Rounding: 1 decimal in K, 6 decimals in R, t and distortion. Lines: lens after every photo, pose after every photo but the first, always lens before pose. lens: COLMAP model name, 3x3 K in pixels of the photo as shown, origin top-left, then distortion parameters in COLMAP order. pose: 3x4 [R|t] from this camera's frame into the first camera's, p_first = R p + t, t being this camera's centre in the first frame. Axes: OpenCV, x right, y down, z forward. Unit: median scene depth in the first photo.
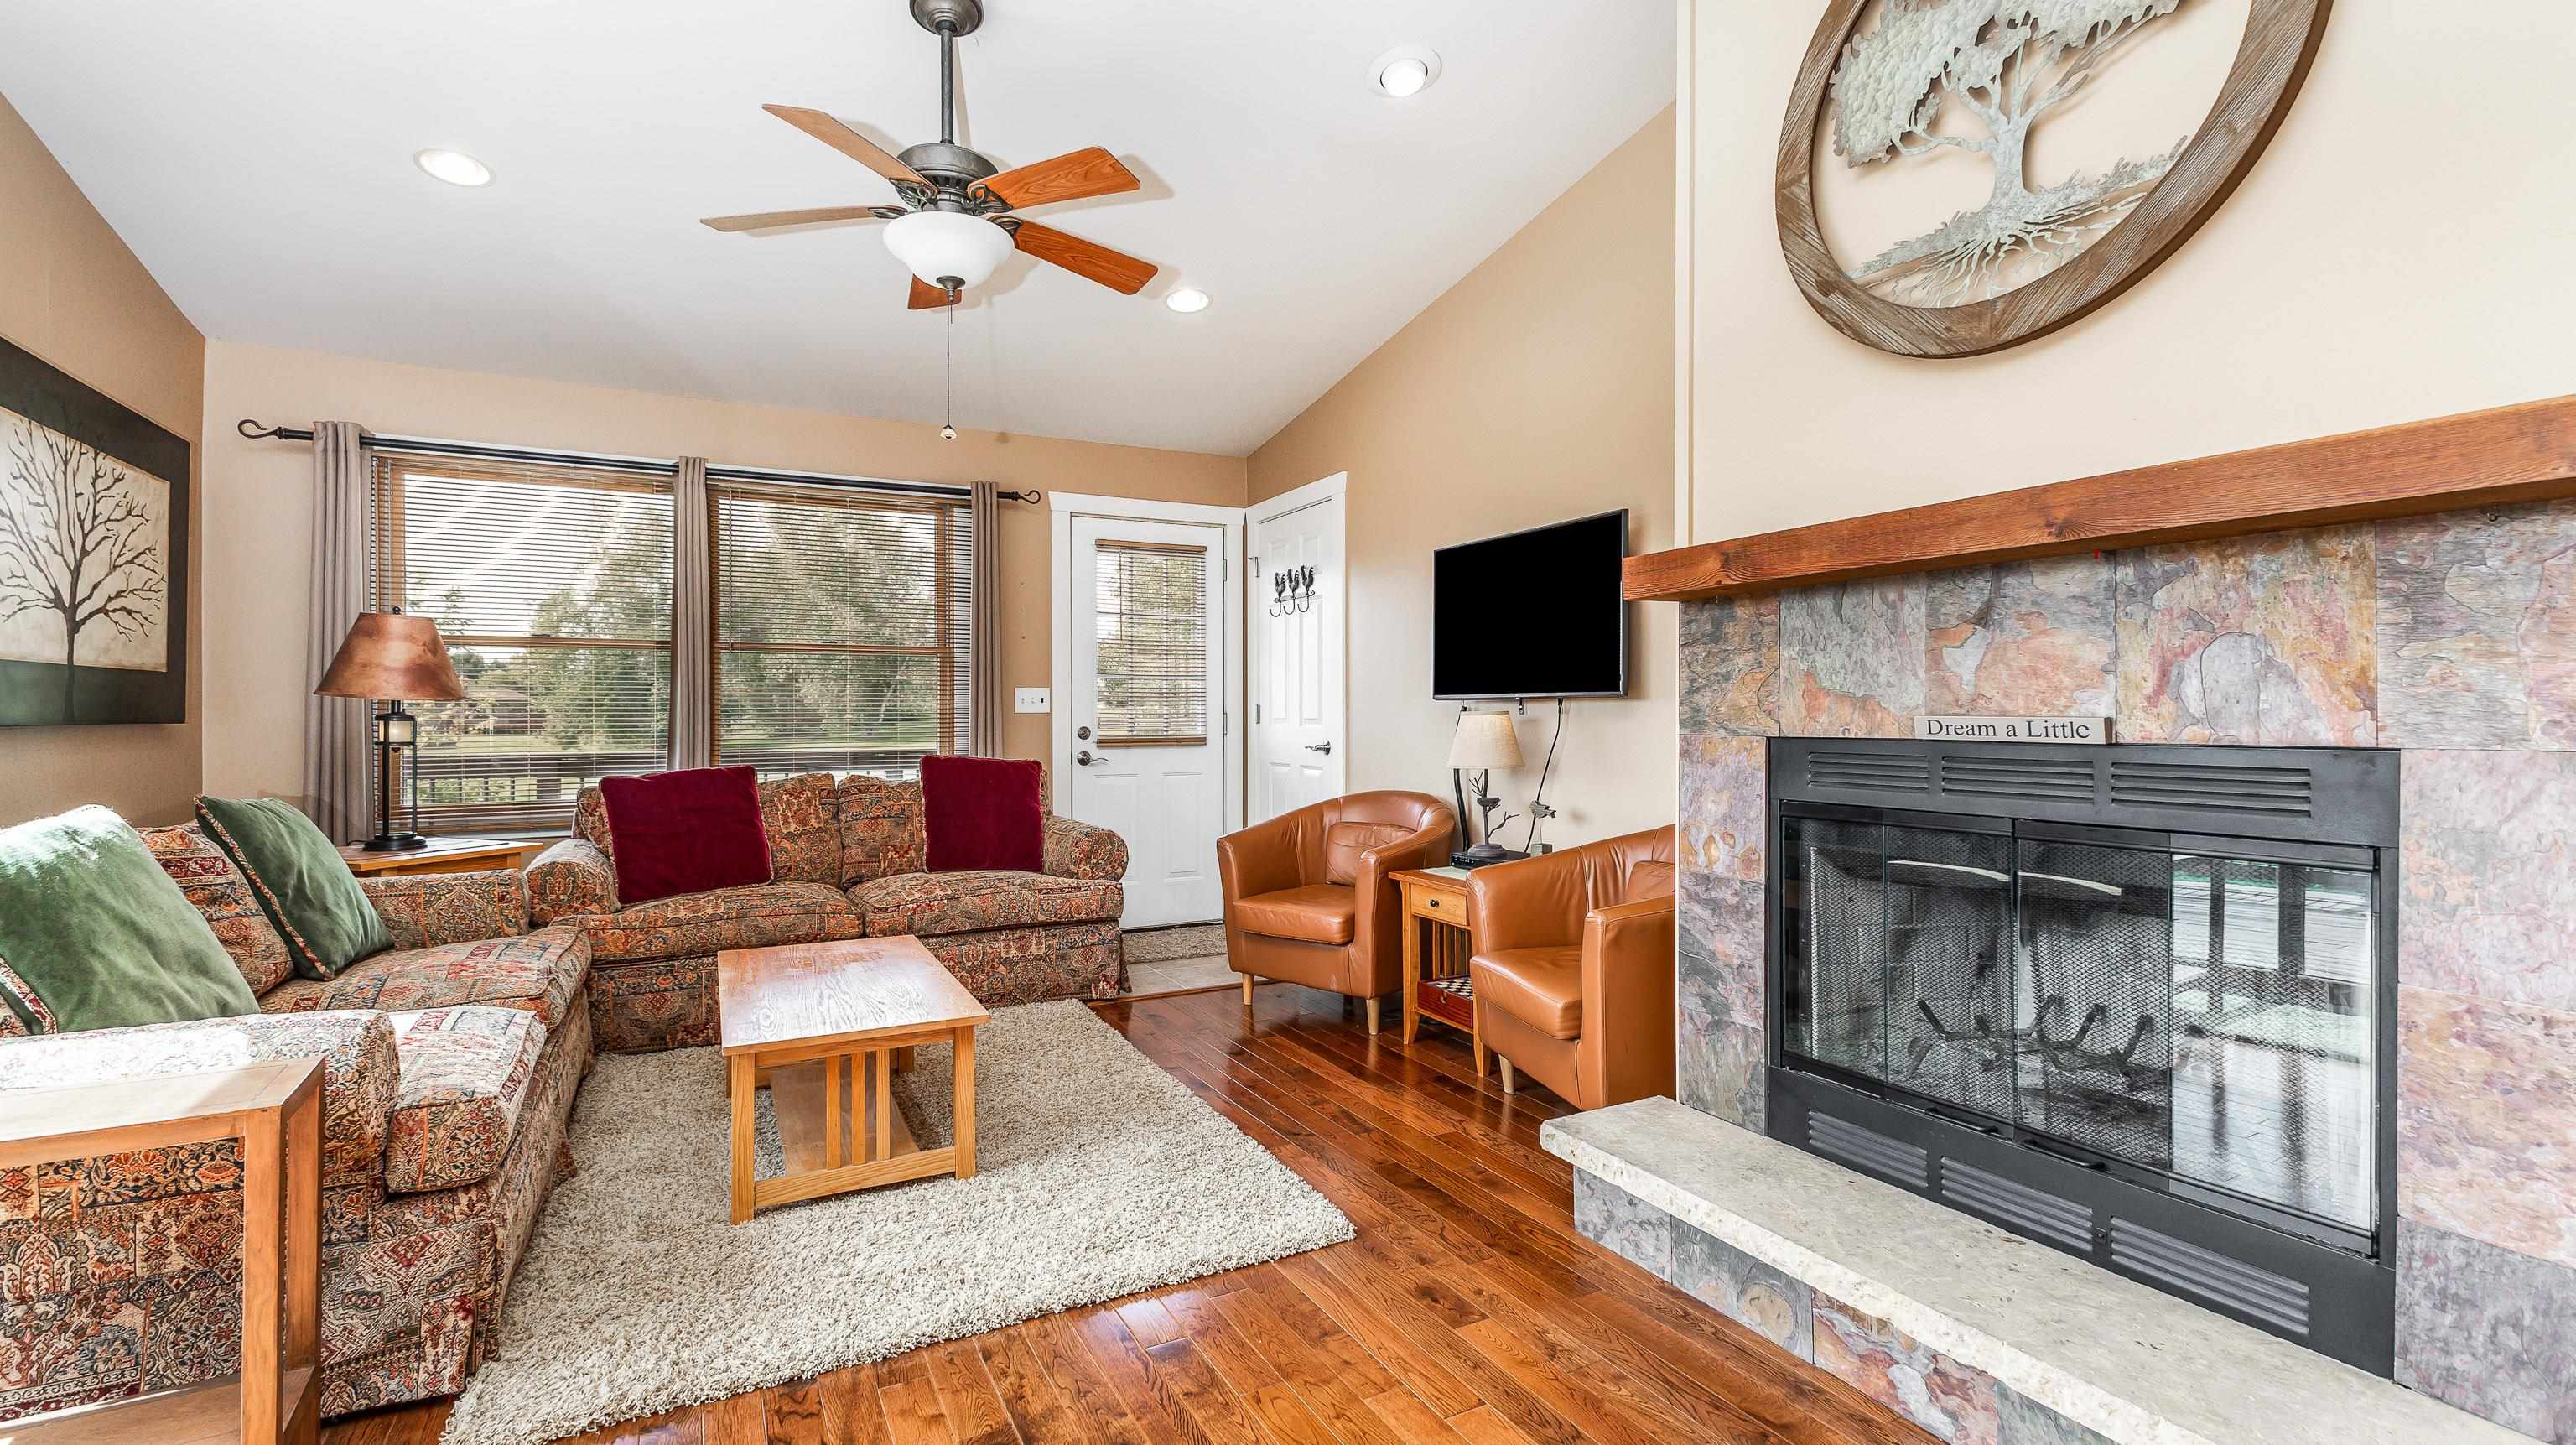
lens RADIAL K [[1157.0, 0, 1289.3], [0, 1157.0, 713.2], [0, 0, 1]] dist [0.013327, -0.000622]
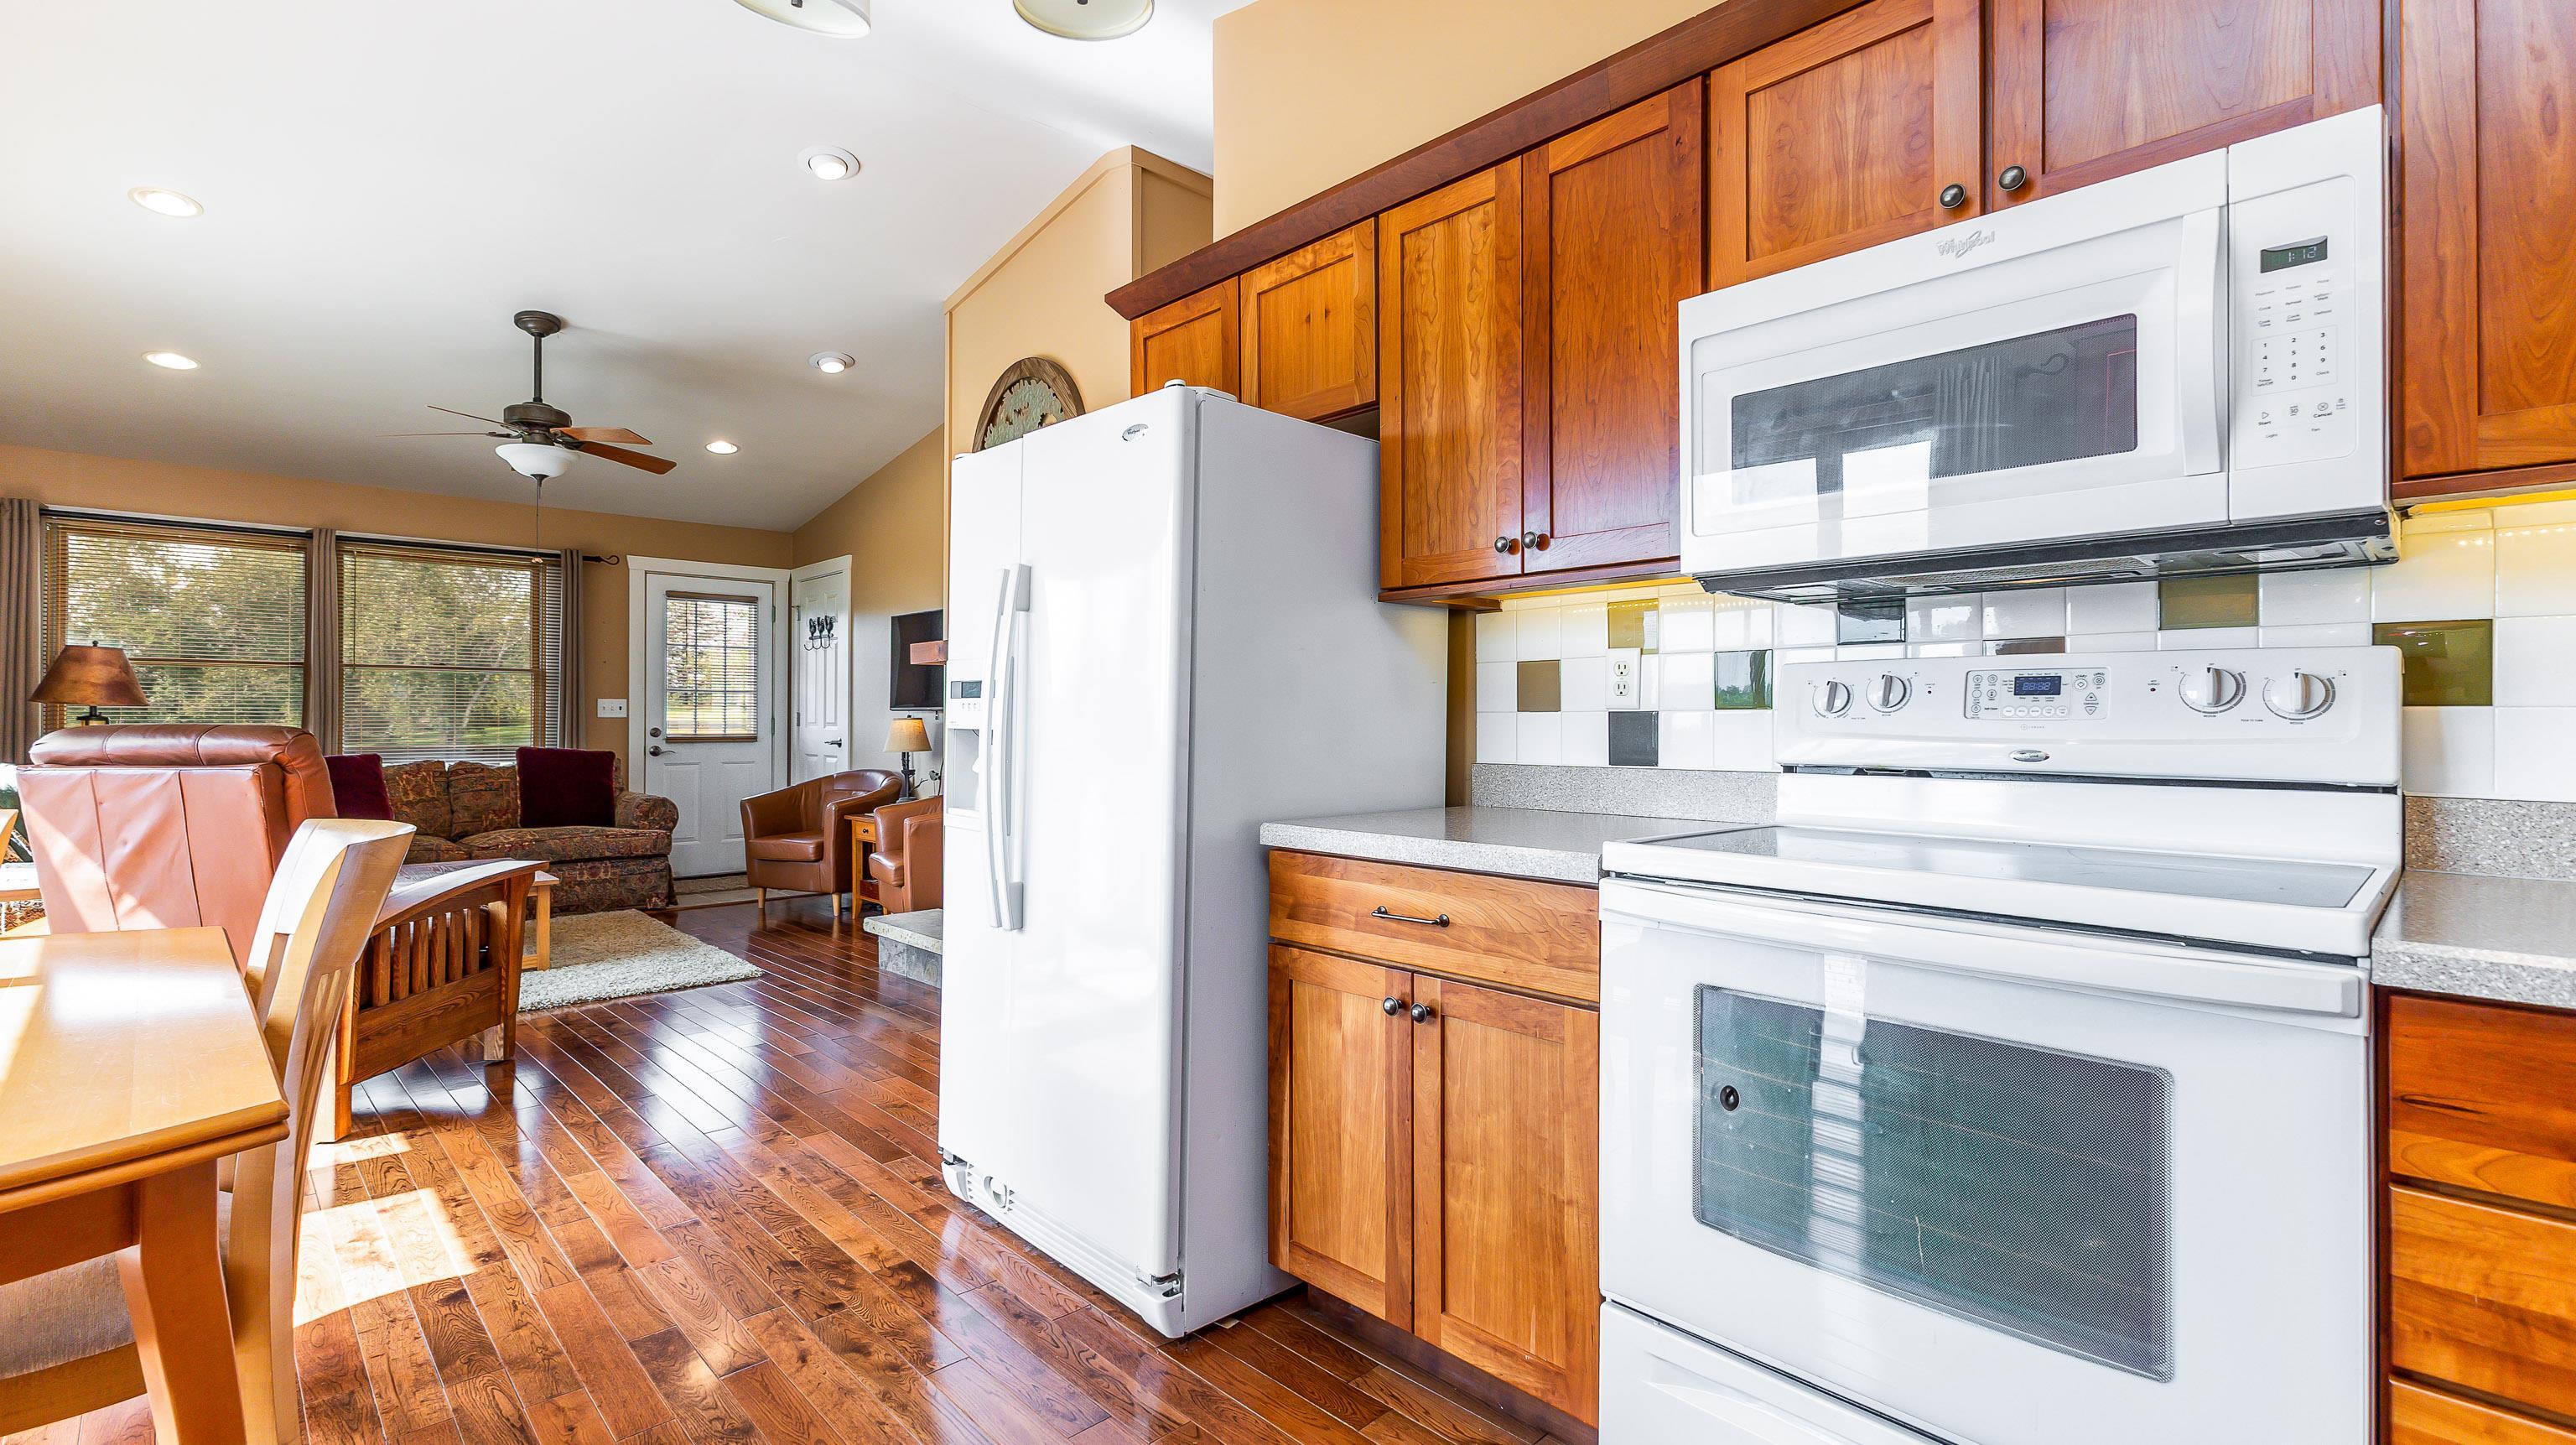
lens RADIAL K [[1157.0, 0, 1289.3], [0, 1157.0, 713.2], [0, 0, 1]] dist [0.013327, -0.000622]
pose [[0.961480, 0.007413, 0.274775, 0.202405], [-0.005617, 0.999957, -0.007322, 0.000254], [-0.274818, 0.005497, 0.961481, -0.637762]]
